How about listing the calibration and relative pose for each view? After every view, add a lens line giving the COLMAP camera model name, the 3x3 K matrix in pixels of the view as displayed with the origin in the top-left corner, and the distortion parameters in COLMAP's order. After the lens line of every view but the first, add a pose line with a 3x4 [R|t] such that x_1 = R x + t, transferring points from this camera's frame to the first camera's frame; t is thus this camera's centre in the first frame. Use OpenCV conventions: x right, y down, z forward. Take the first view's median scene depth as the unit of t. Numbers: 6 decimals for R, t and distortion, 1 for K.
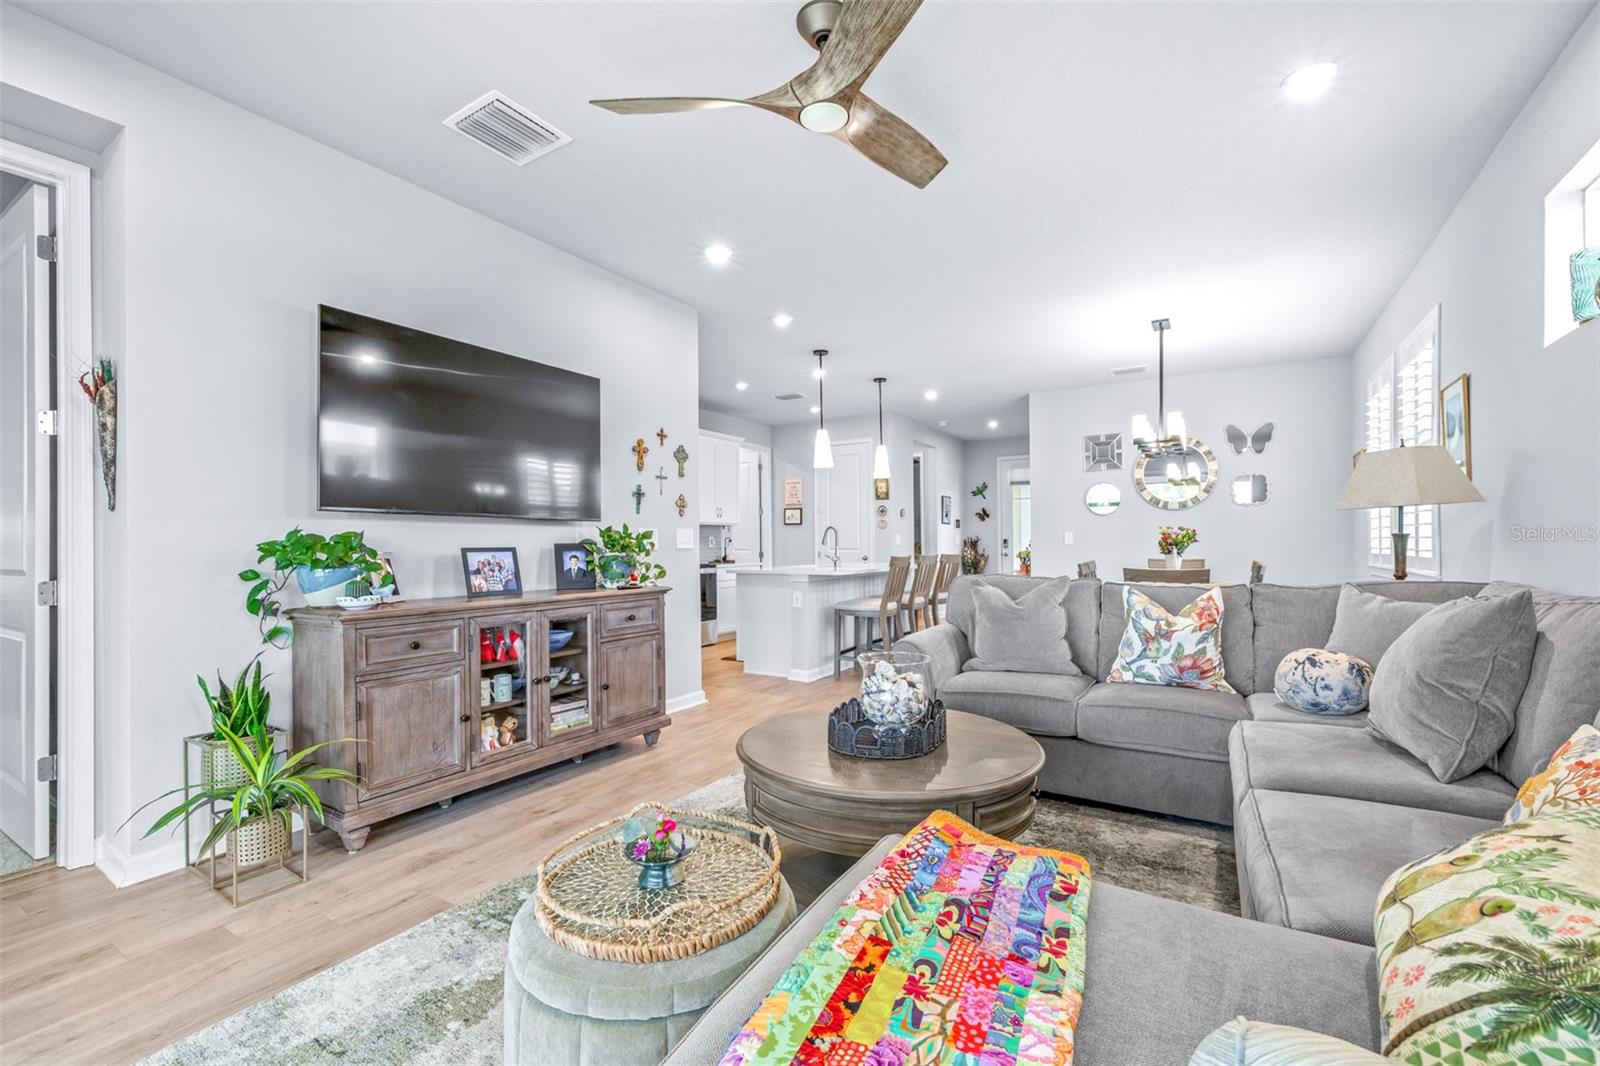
lens RADIAL K [[684.2, 0, 793.7], [0, 684.2, 548.7], [0, 0, 1]] dist [-0.000262, 0.000255]
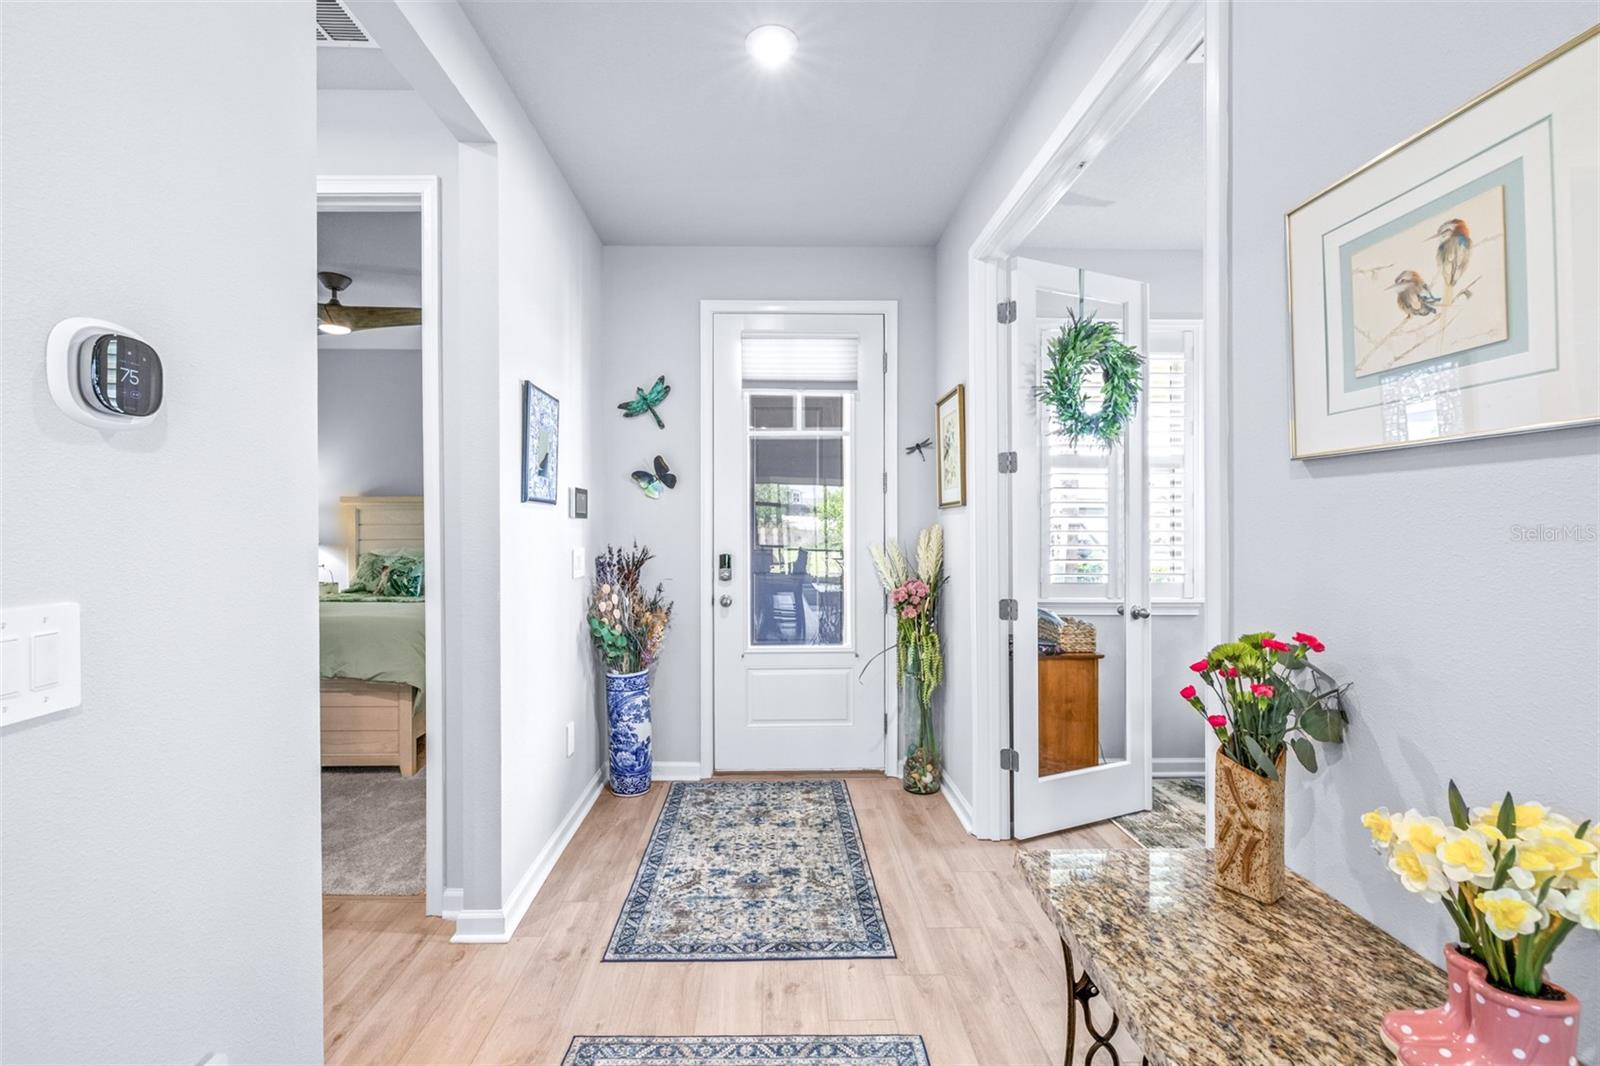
lens RADIAL K [[699.9, 0, 780.9], [0, 699.9, 528.7], [0, 0, 1]] dist [-0.000570, -0.000177]
pose [[0.839680, 0.005105, 0.543058, 0.192052], [-0.002855, 0.999983, -0.004986, -0.031141], [-0.543074, 0.002636, 0.839681, 0.897946]]
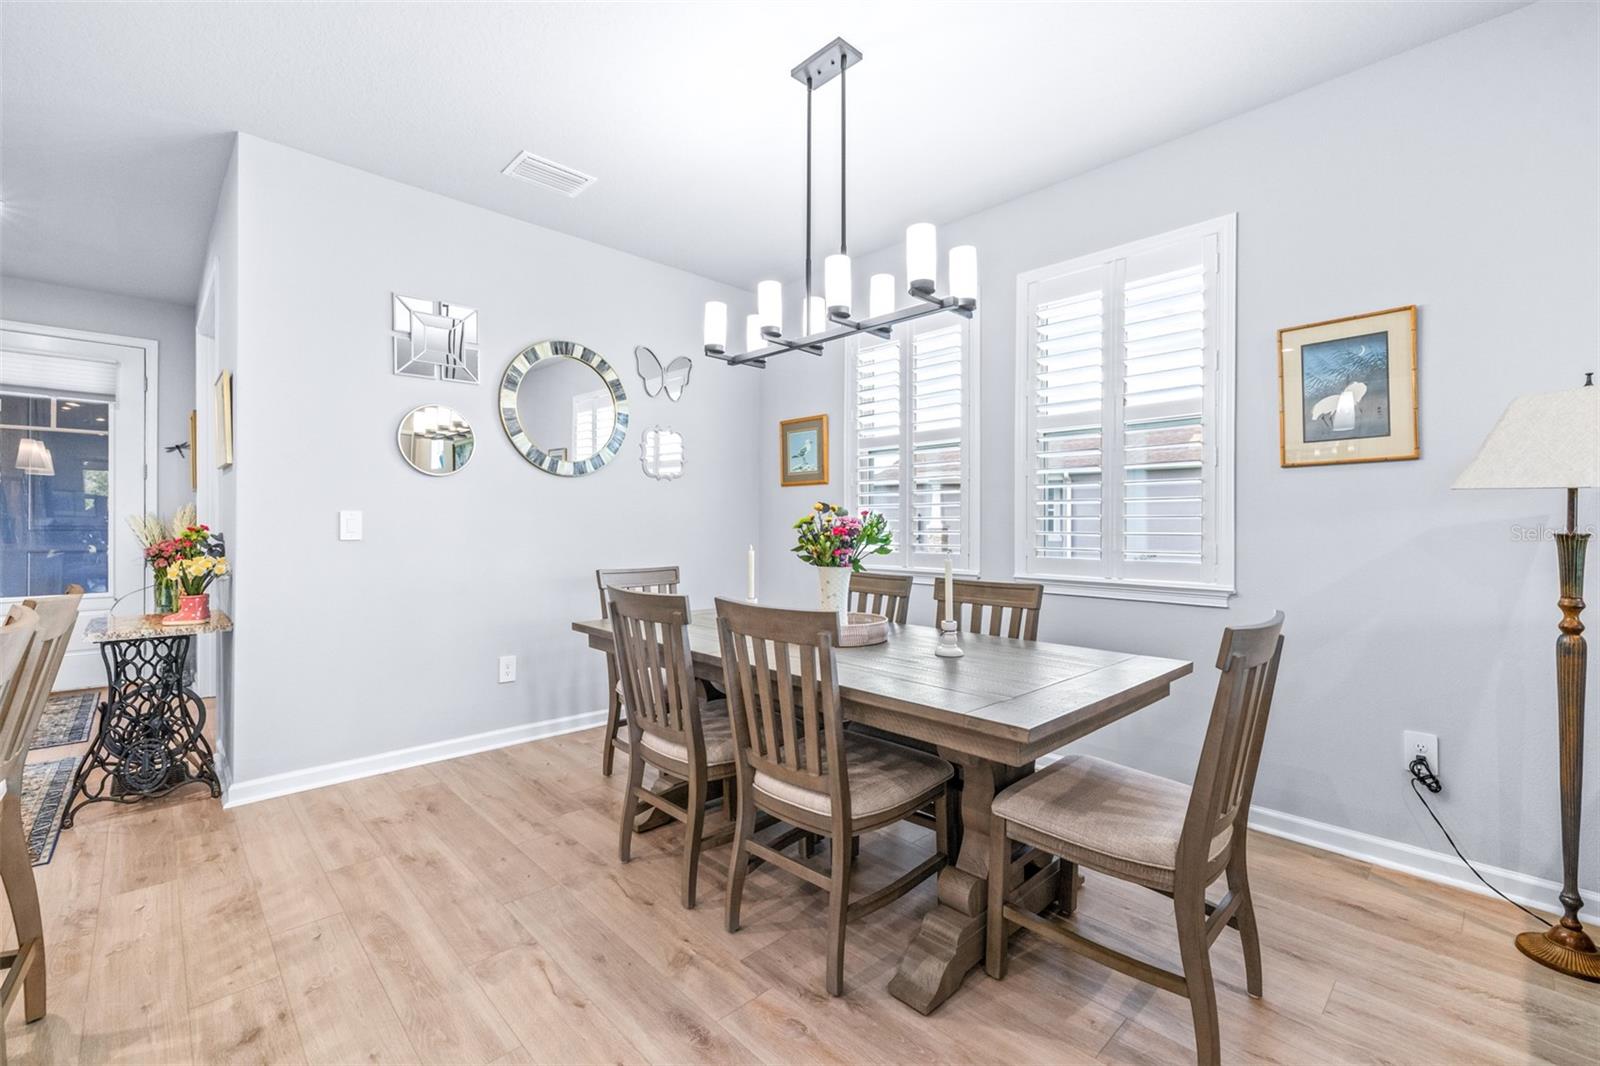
lens RADIAL K [[682.3, 0, 799.0], [0, 682.3, 523.8], [0, 0, 1]] dist [0.000809, 0.000182]
pose [[0.246069, 0.011147, 0.969188, 0.058327], [0.003290, 0.999919, -0.012336, -0.008955], [-0.969247, 0.006224, 0.246012, 0.551155]]
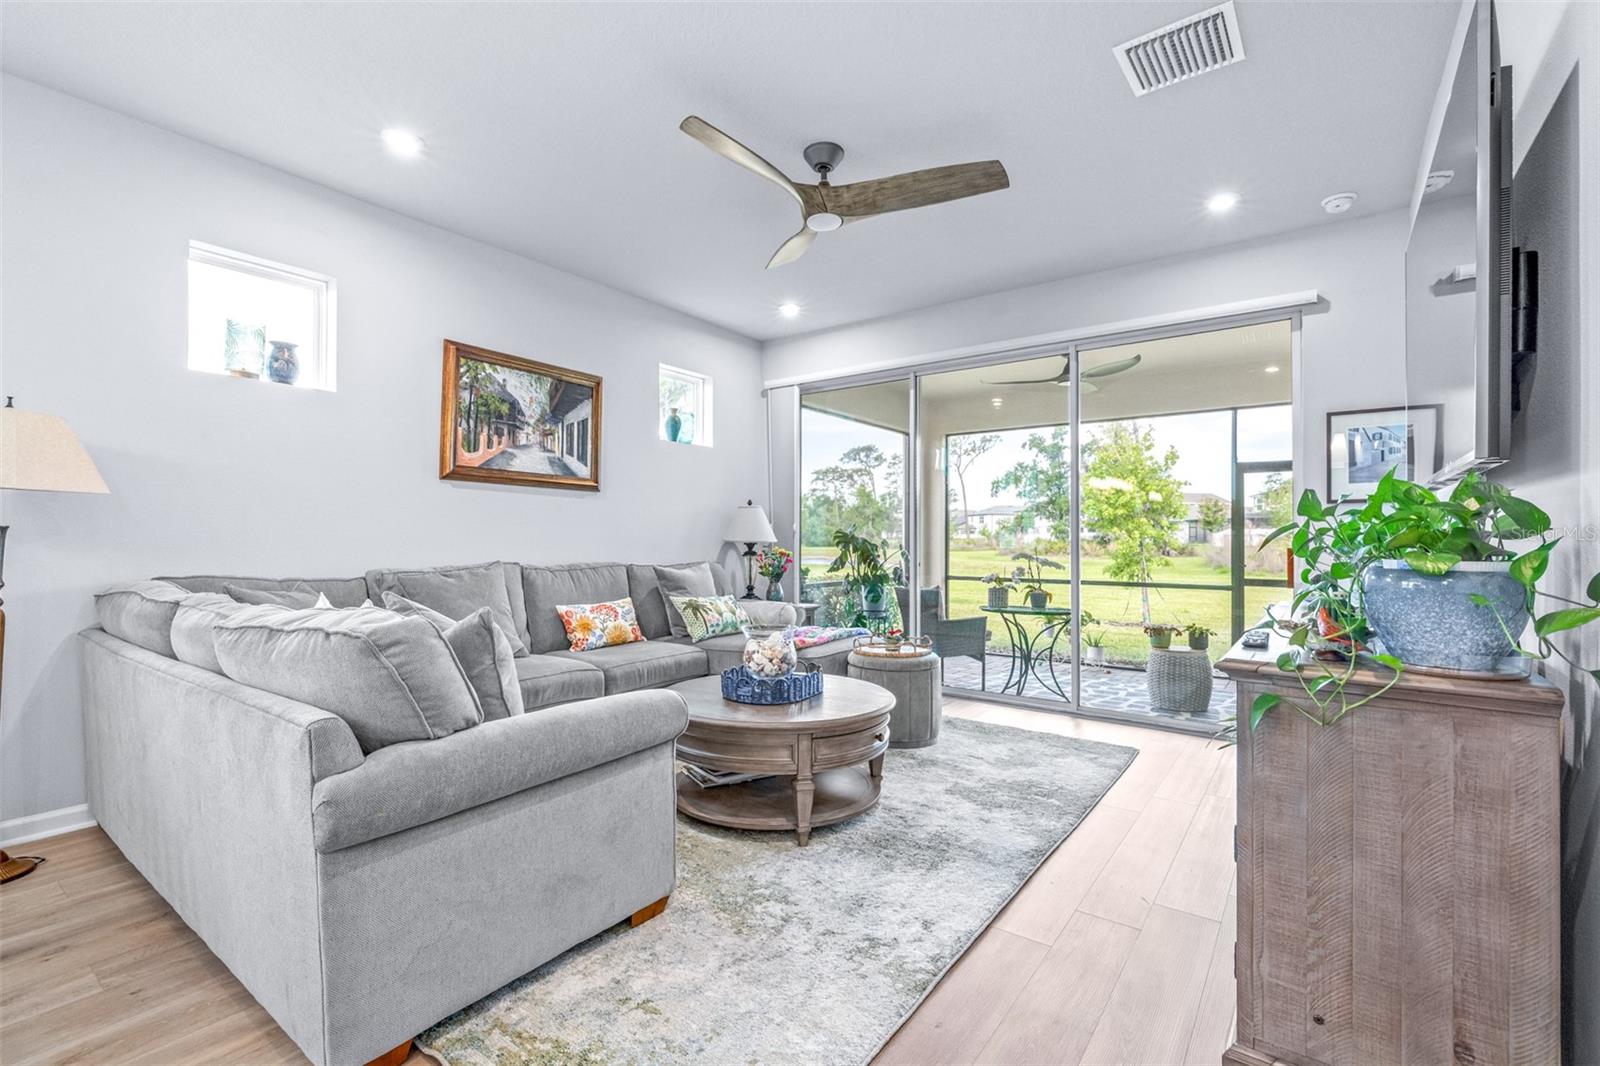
lens RADIAL K [[711.9, 0, 786.5], [0, 711.9, 529.8], [0, 0, 1]] dist [-0.000168, -0.000051]
pose [[-0.996176, 0.005492, 0.087195, 0.001471], [0.004918, 0.999965, -0.006795, -0.002857], [-0.087230, -0.006340, -0.996168, 0.613192]]
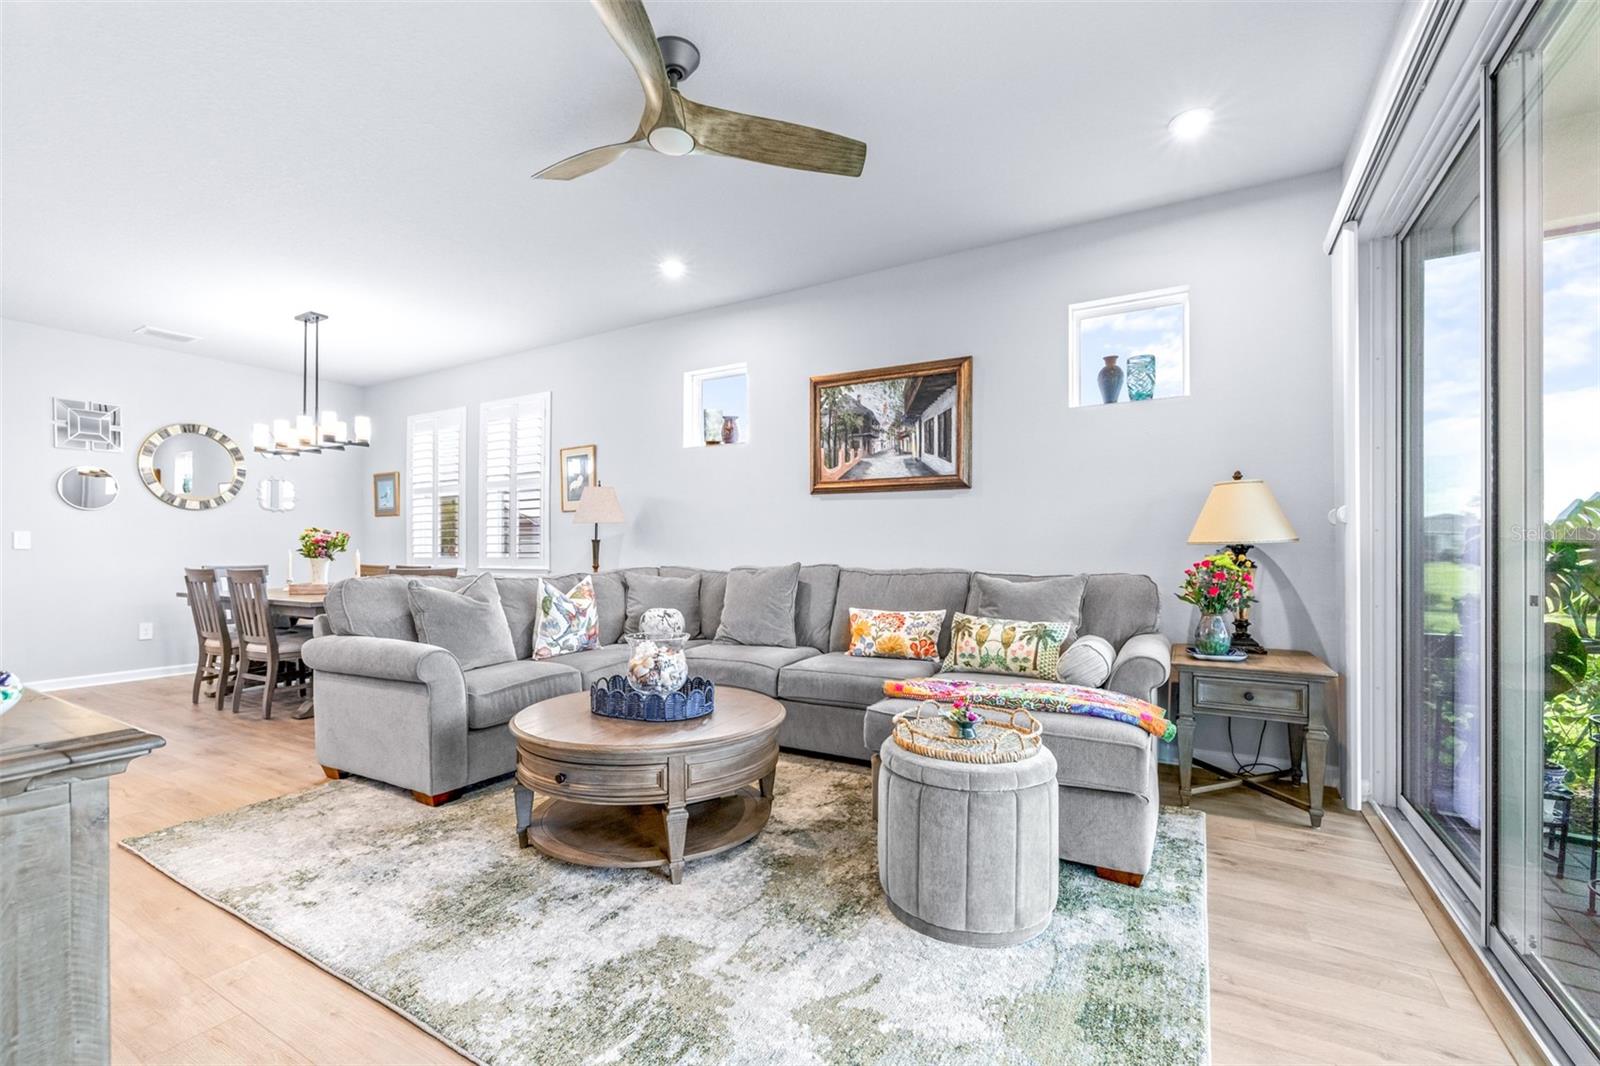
lens RADIAL K [[689.7, 0, 794.6], [0, 689.7, 547.9], [0, 0, 1]] dist [0.001347, 0.000291]
pose [[-0.023531, 0.011129, 0.999661, -0.266538], [0.011192, 0.999878, -0.010868, 0.007345], [-0.999660, 0.010933, -0.023653, 0.212249]]
